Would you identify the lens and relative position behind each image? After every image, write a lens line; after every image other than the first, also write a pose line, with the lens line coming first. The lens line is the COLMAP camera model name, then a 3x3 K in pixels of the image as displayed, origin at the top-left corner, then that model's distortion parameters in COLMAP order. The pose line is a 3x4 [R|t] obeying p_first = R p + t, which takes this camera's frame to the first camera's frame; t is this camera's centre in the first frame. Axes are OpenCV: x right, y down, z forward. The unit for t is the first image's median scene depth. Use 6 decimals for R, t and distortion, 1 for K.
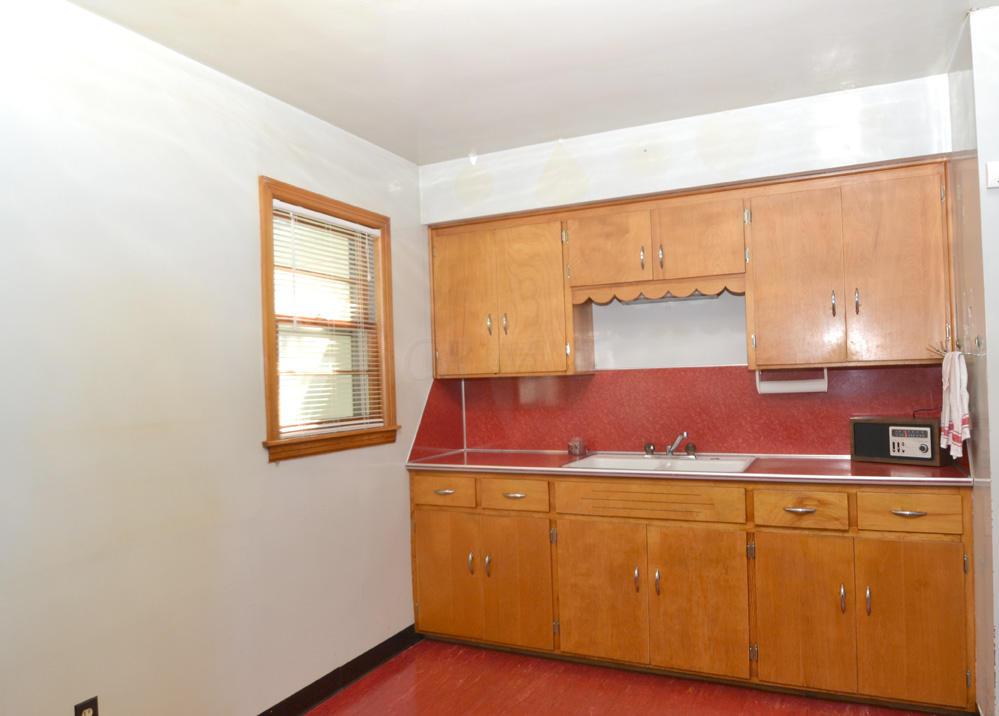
lens RADIAL K [[693.2, 0, 501.1], [0, 693.2, 384.0], [0, 0, 1]] dist [-0.038617, 0.001596]
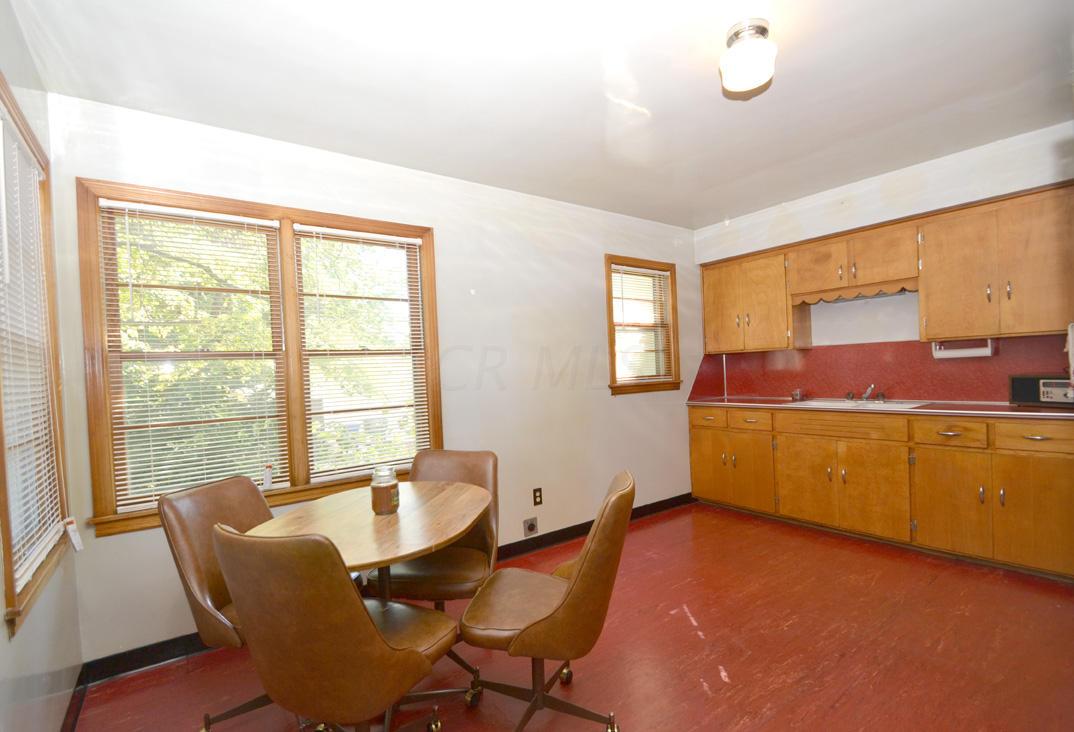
lens RADIAL K [[492.5, 0, 537.0], [0, 492.5, 366.0], [0, 0, 1]] dist [-0.000878, -0.000449]
pose [[0.887394, -0.011495, -0.460869, 0.111372], [0.012104, 0.999925, -0.001634, 0.021510], [0.460854, -0.004128, 0.887467, -0.312215]]
